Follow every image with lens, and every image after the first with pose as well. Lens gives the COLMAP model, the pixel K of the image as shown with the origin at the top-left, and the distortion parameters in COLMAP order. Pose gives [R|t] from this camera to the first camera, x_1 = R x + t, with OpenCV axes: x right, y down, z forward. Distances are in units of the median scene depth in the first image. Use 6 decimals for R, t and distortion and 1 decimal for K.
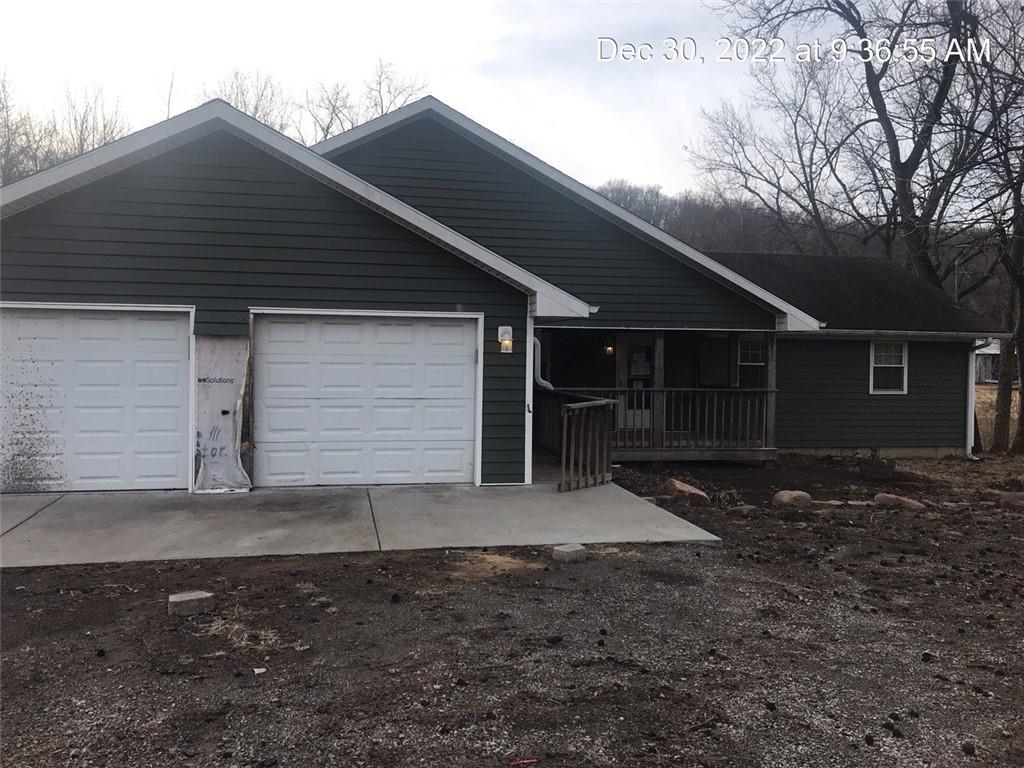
lens RADIAL K [[823.2, 0, 504.9], [0, 823.2, 354.2], [0, 0, 1]] dist [0.027283, -0.038797]
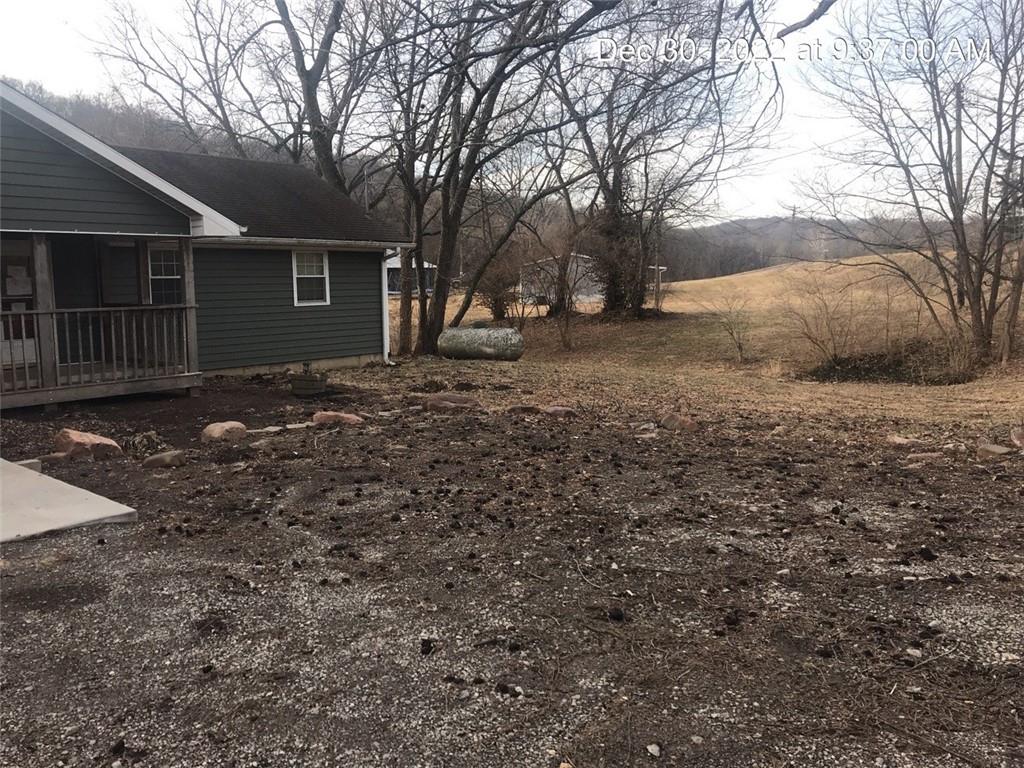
lens RADIAL K [[823.2, 0, 489.1], [0, 823.2, 384.6], [0, 0, 1]] dist [0.027283, -0.038797]
pose [[0.790541, -0.102921, 0.603699, 0.085451], [0.020999, 0.989753, 0.141240, 0.020394], [-0.612049, -0.098979, 0.784601, 0.265682]]
